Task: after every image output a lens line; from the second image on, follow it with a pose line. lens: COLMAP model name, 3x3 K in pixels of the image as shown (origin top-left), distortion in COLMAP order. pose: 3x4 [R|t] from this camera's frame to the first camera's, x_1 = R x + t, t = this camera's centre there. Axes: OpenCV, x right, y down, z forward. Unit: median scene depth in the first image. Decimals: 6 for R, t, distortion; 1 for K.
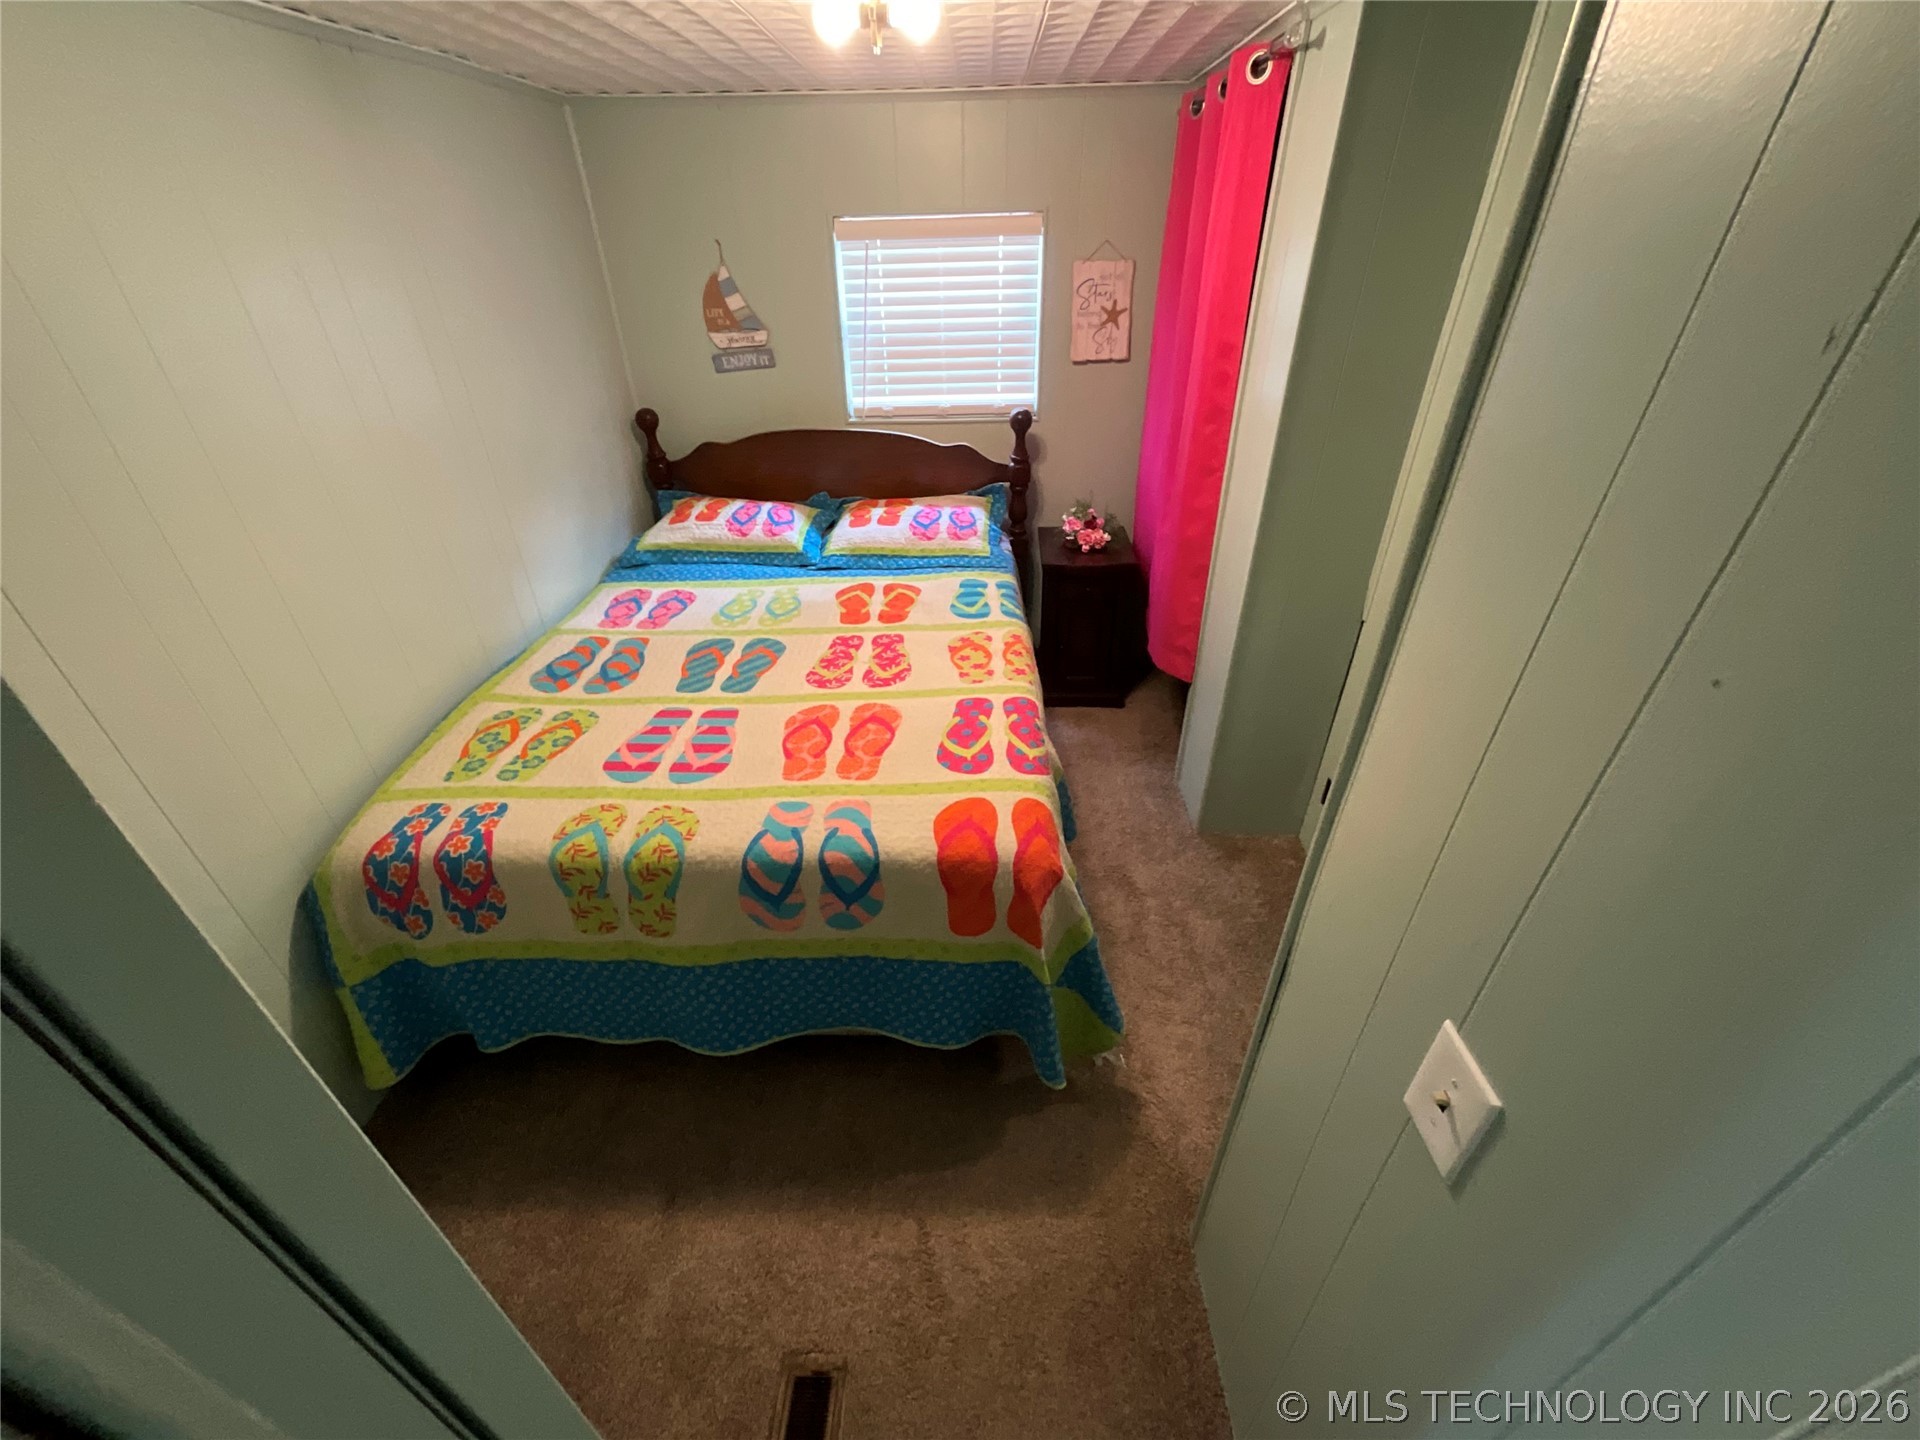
lens RADIAL K [[773.2, 0, 955.5], [0, 773.2, 720.8], [0, 0, 1]] dist [-0.000804, -0.000454]
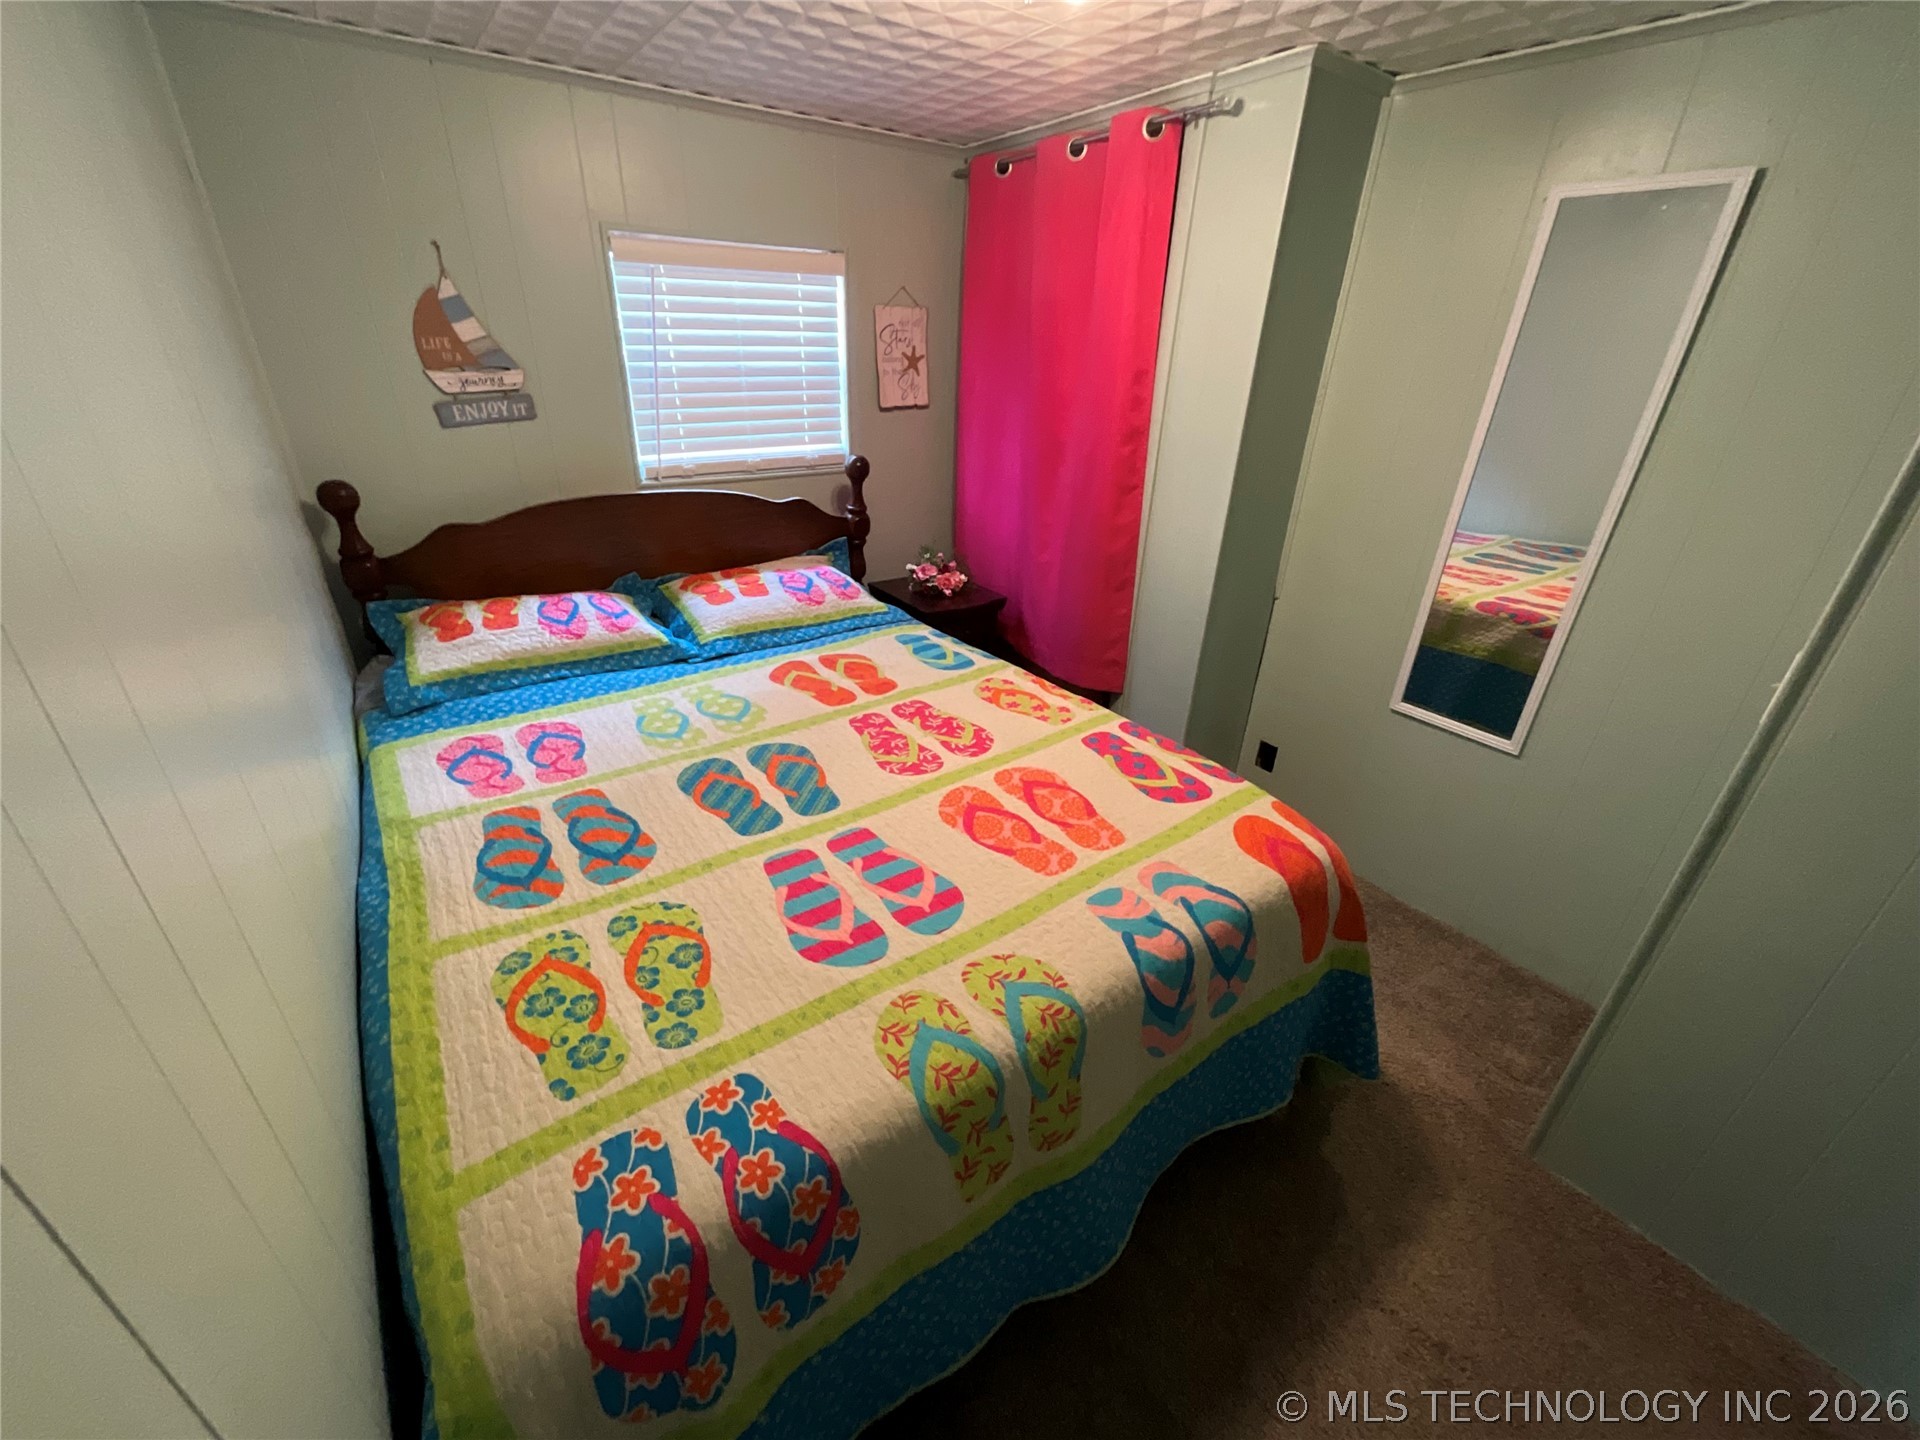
lens RADIAL K [[773.2, 0, 958.5], [0, 773.2, 721.2], [0, 0, 1]] dist [-0.000804, -0.000454]
pose [[0.800135, -0.229379, 0.554228, -0.479605], [0.286957, 0.957776, -0.017882, -0.058511], [-0.526725, 0.173348, 0.832173, 0.266745]]
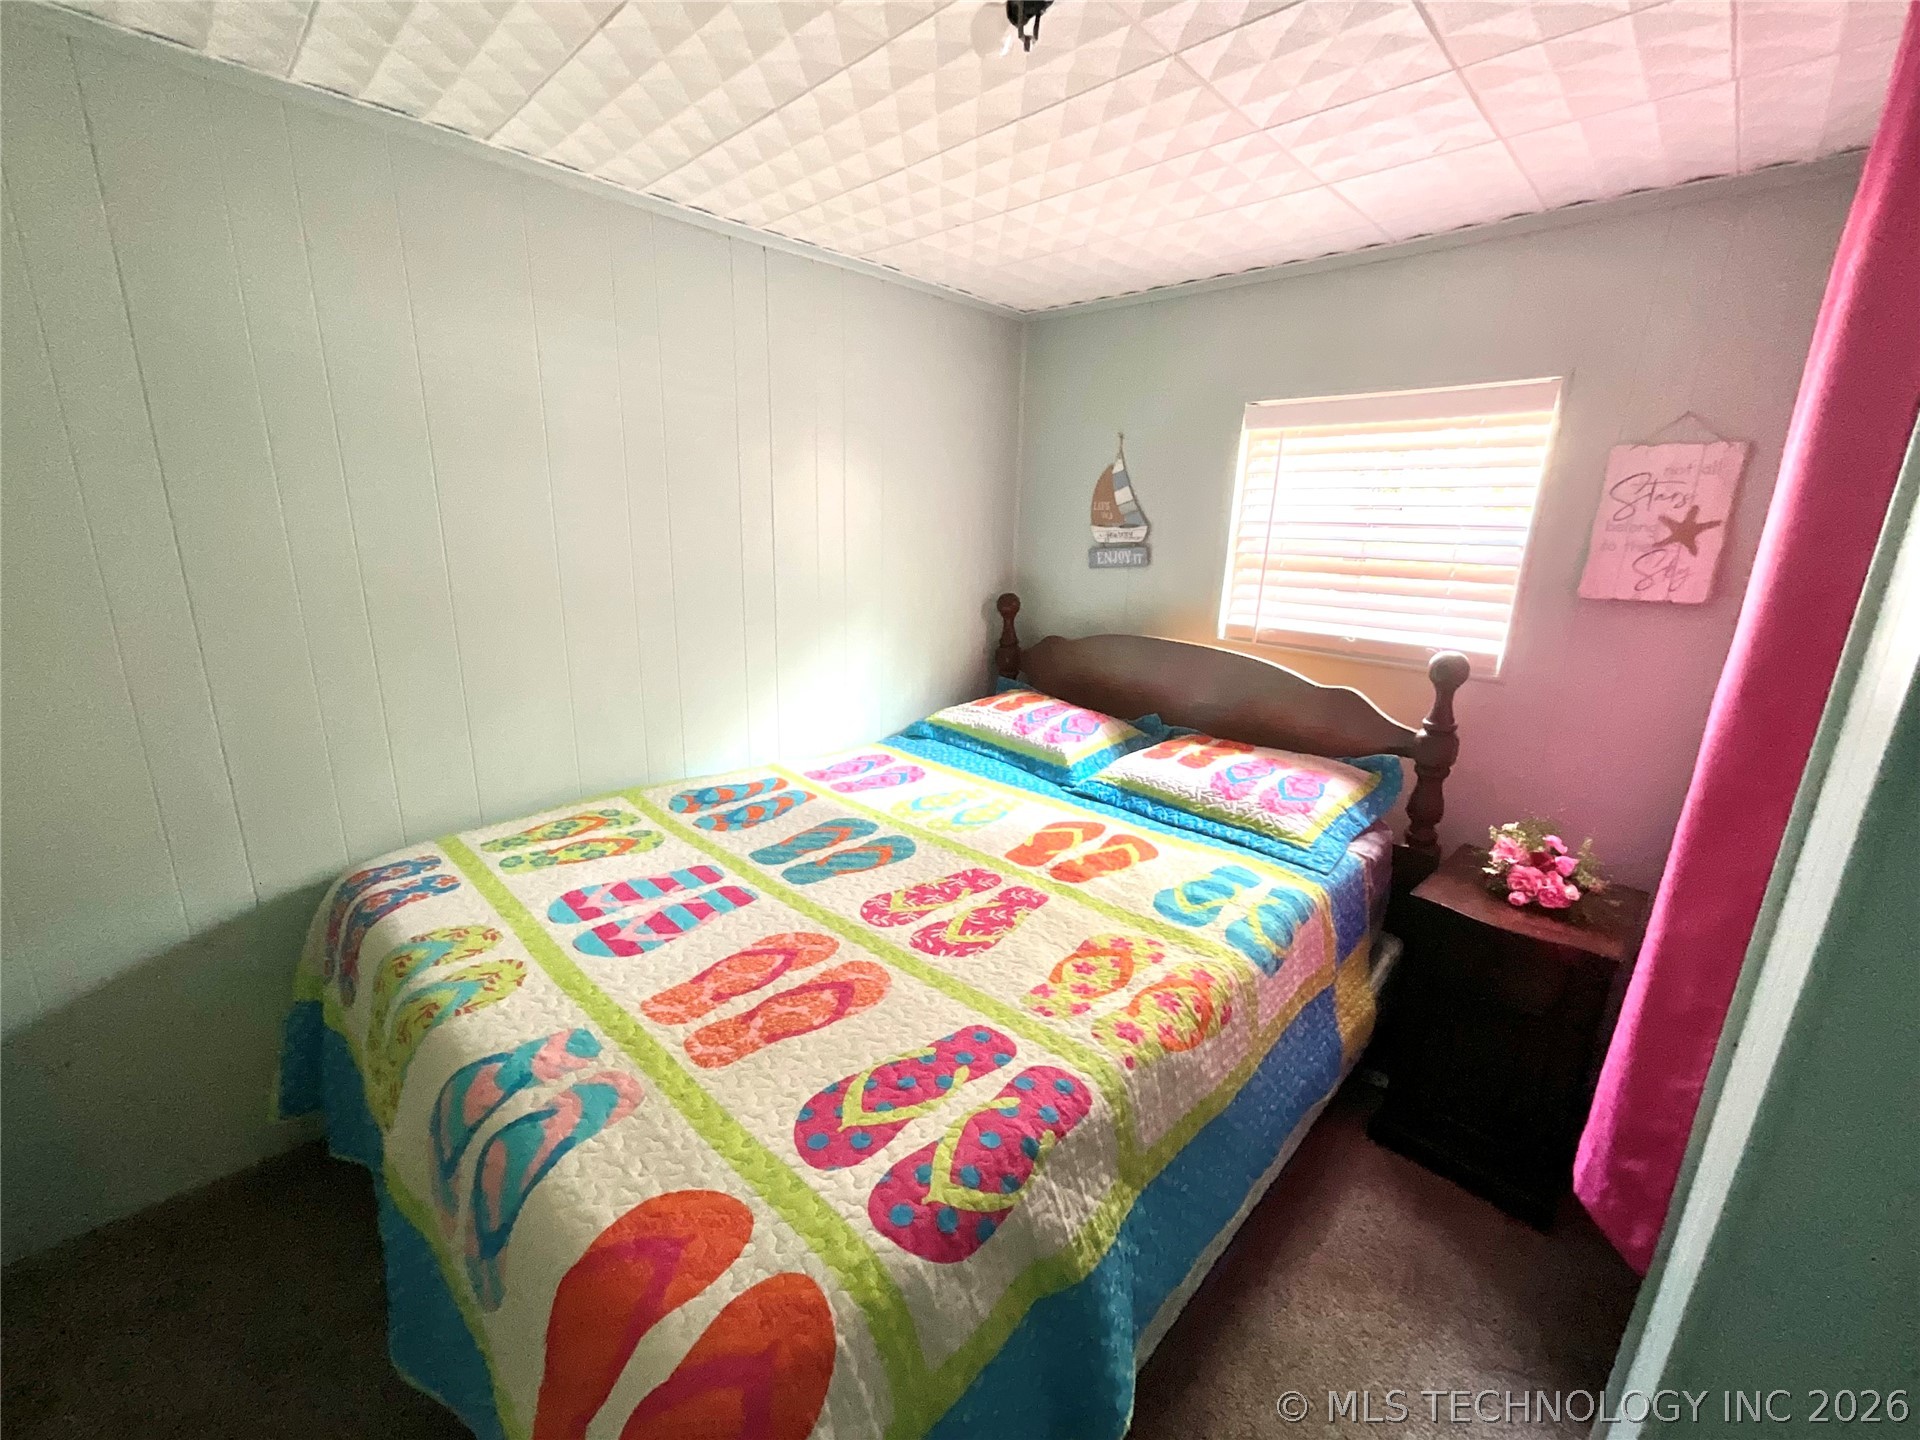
lens RADIAL K [[773.2, 0, 955.8], [0, 773.2, 724.6], [0, 0, 1]] dist [-0.000804, -0.000454]
pose [[0.726850, 0.218237, -0.651201, 0.253996], [-0.407163, 0.900504, -0.152676, -0.106425], [0.553090, 0.376118, 0.743389, 0.392682]]
